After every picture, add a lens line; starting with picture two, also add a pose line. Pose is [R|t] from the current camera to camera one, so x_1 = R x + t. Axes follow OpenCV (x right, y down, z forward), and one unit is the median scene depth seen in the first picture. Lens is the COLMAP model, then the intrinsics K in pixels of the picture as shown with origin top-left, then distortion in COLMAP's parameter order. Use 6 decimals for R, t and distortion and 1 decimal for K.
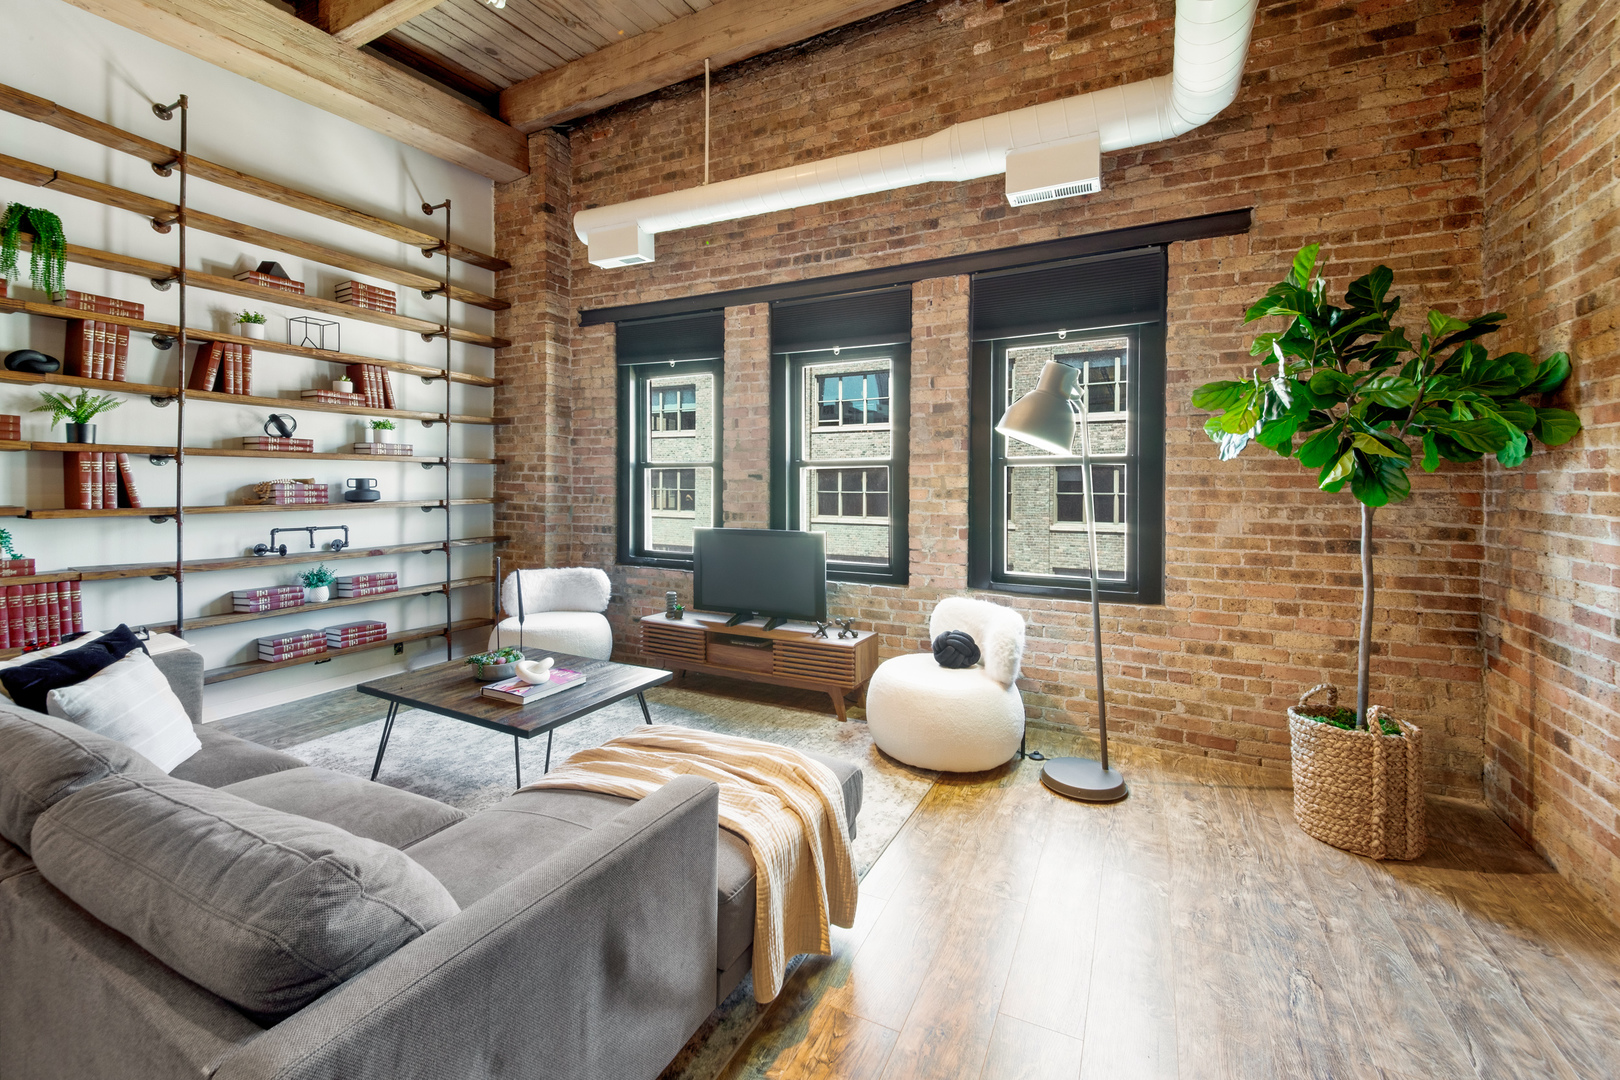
lens RADIAL K [[669.6, 0, 817.5], [0, 669.6, 489.3], [0, 0, 1]] dist [0.016175, -0.010487]
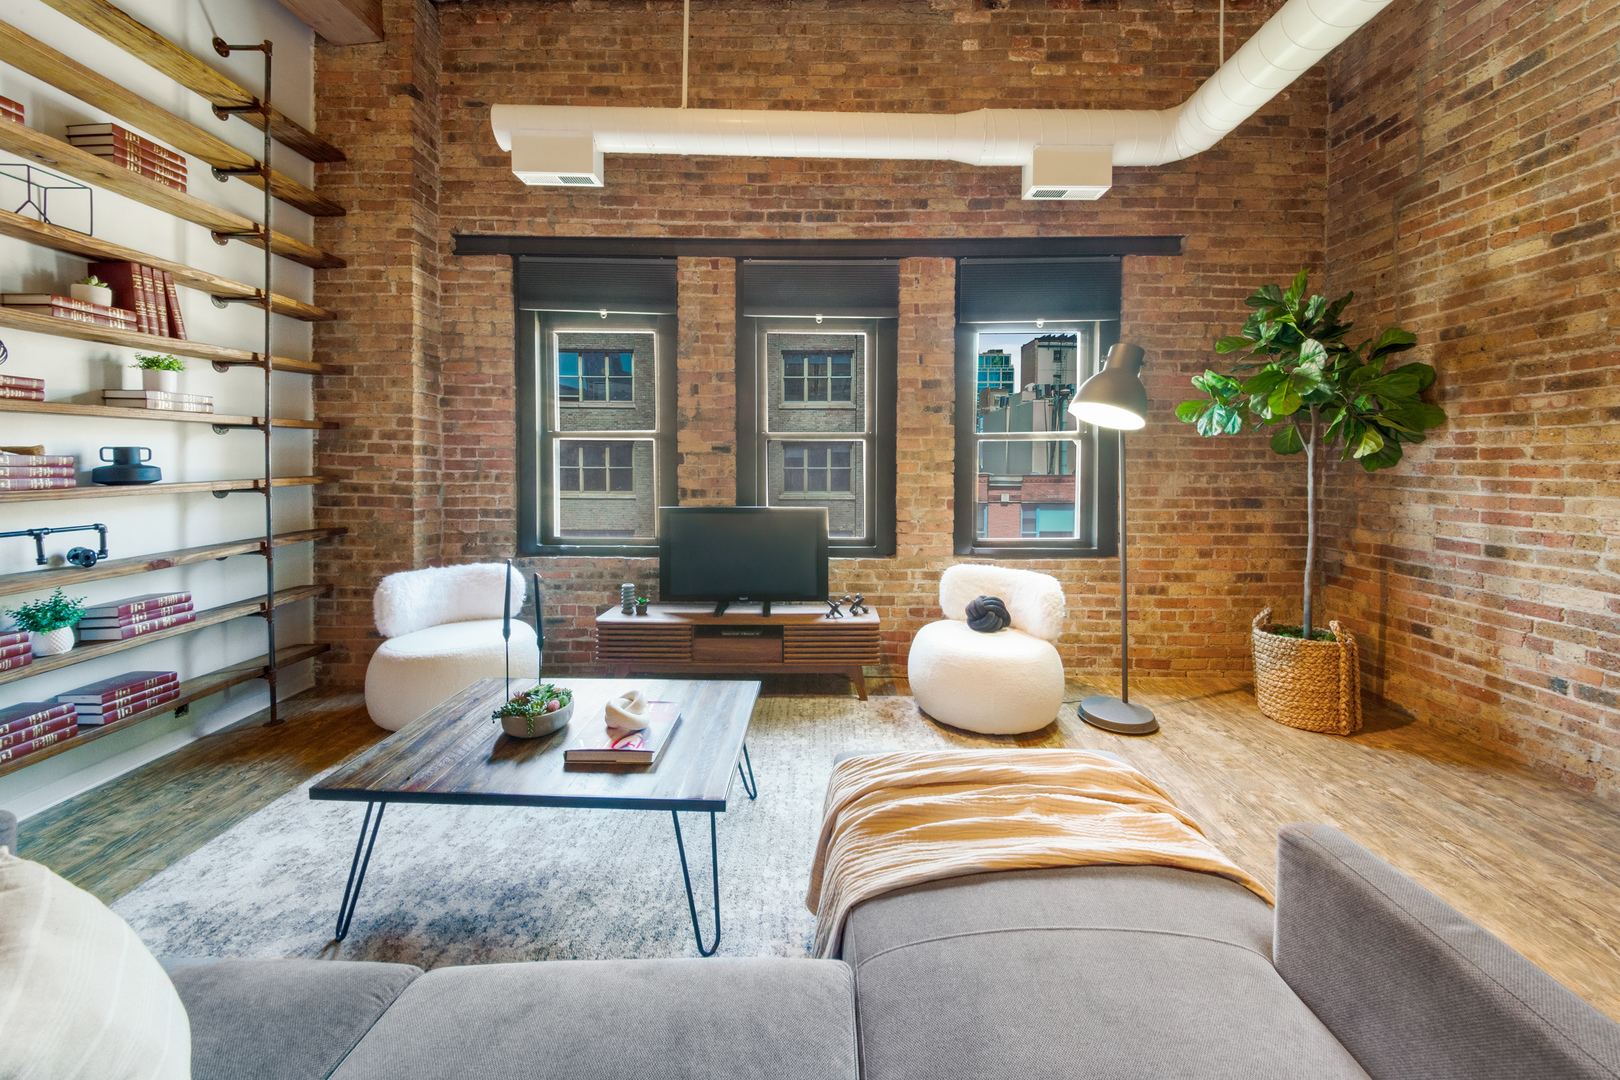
lens RADIAL K [[601.4, 0, 798.4], [0, 601.4, 474.0], [0, 0, 1]] dist [0.010236, -0.002867]
pose [[0.895428, -0.010219, 0.445090, -0.417445], [0.003979, 0.999880, 0.014951, 0.004512], [-0.445190, -0.011617, 0.895361, 0.253504]]
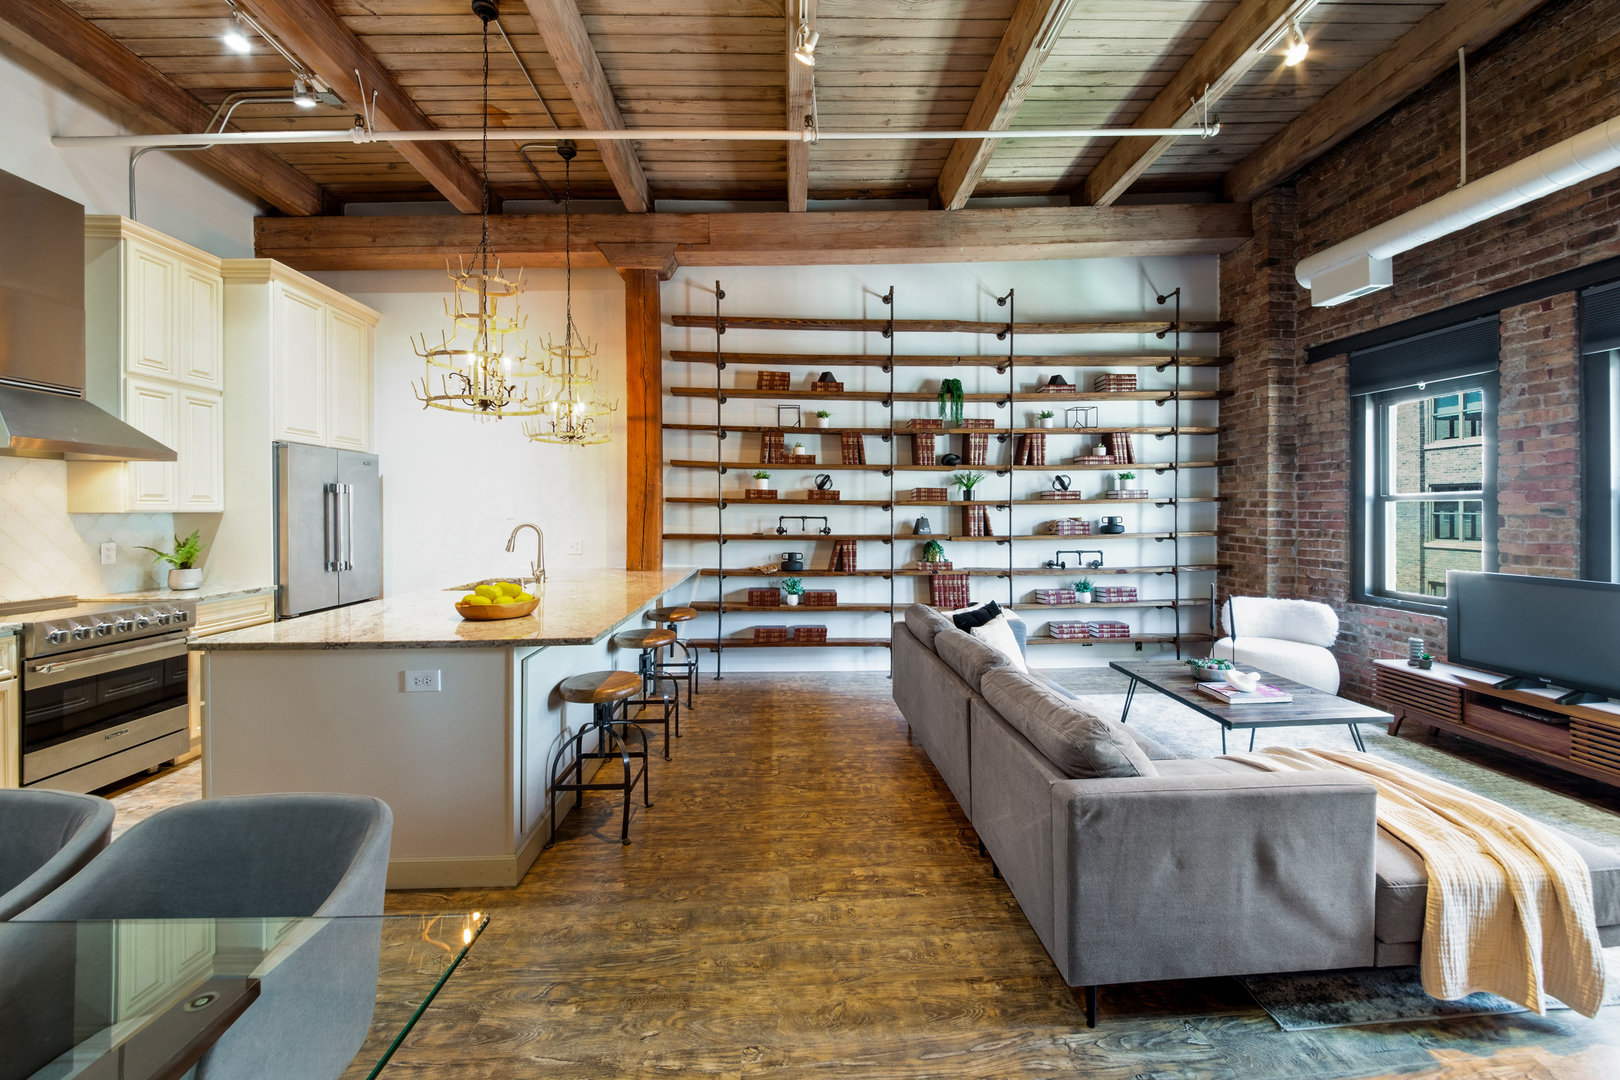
lens RADIAL K [[617.4, 0, 820.1], [0, 617.4, 522.3], [0, 0, 1]] dist [0.013672, -0.009581]
pose [[0.506763, 0.002144, -0.862083, 0.116789], [0.009029, 0.999929, 0.007794, -0.021885], [0.862038, -0.011734, 0.506707, -0.162553]]
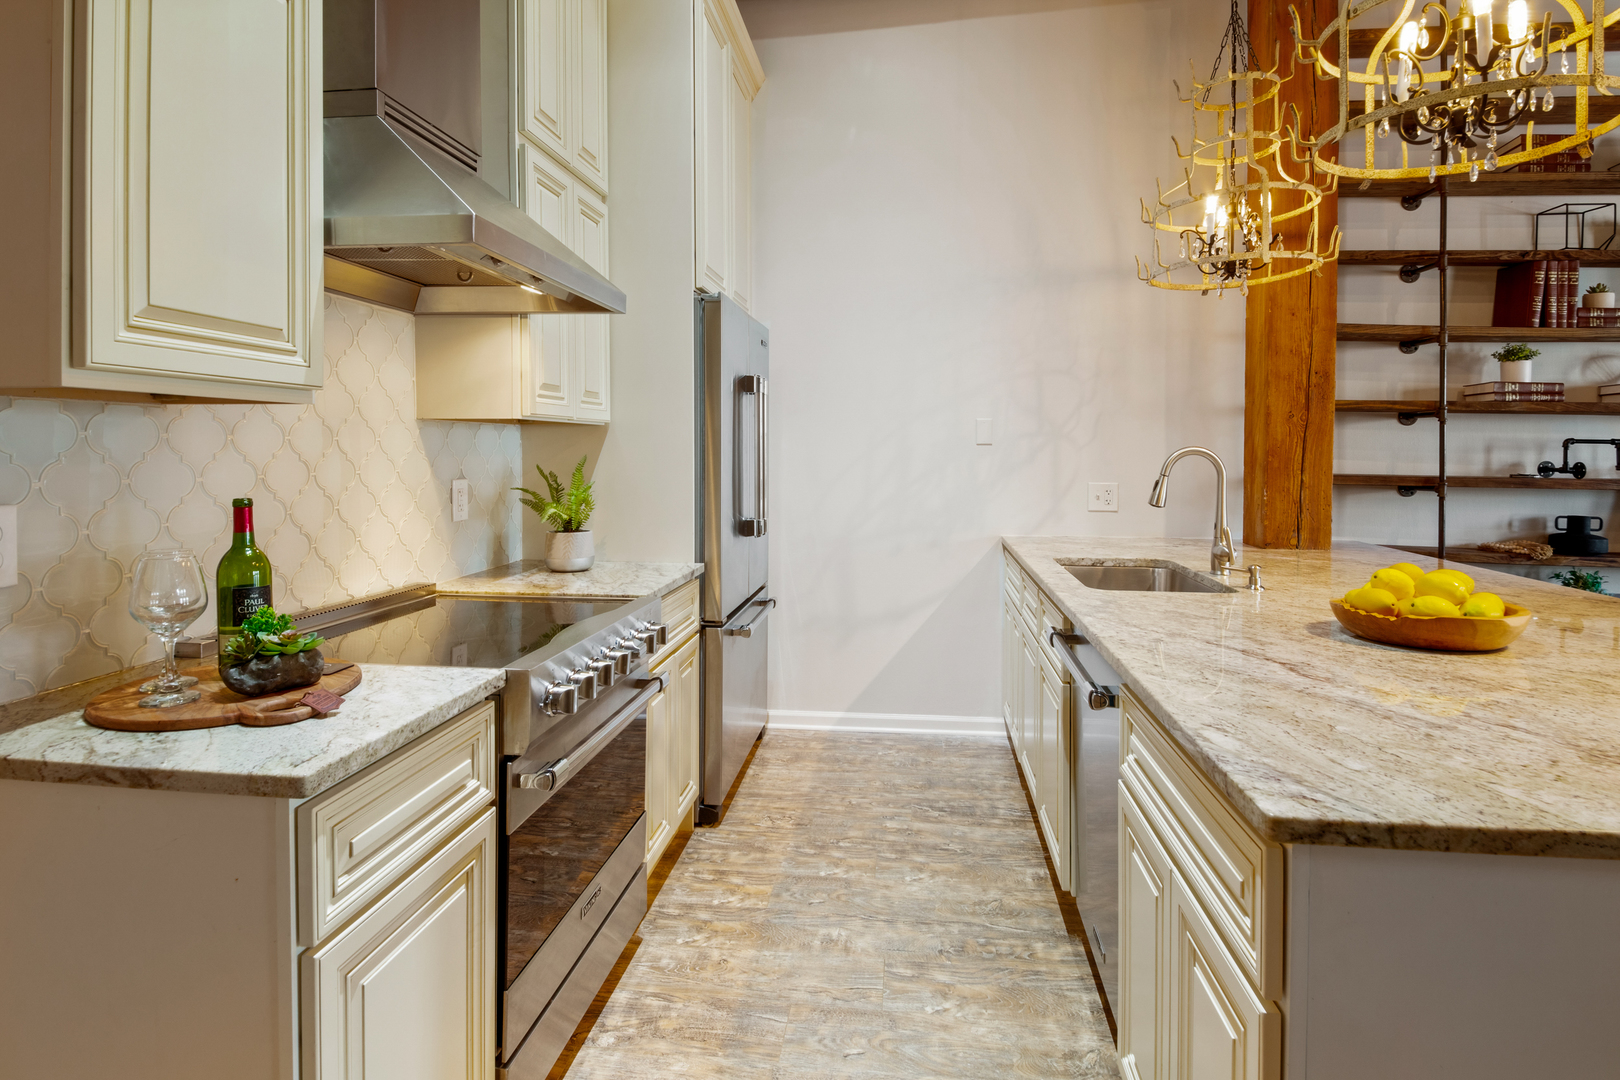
lens RADIAL K [[849.7, 0, 819.9], [0, 849.7, 454.4], [0, 0, 1]] dist [0.012726, -0.004487]
pose [[0.350527, -0.005958, -0.936534, -0.521876], [0.005283, 0.999976, -0.004384, -0.008248], [0.936538, -0.003411, 0.350551, -0.594311]]
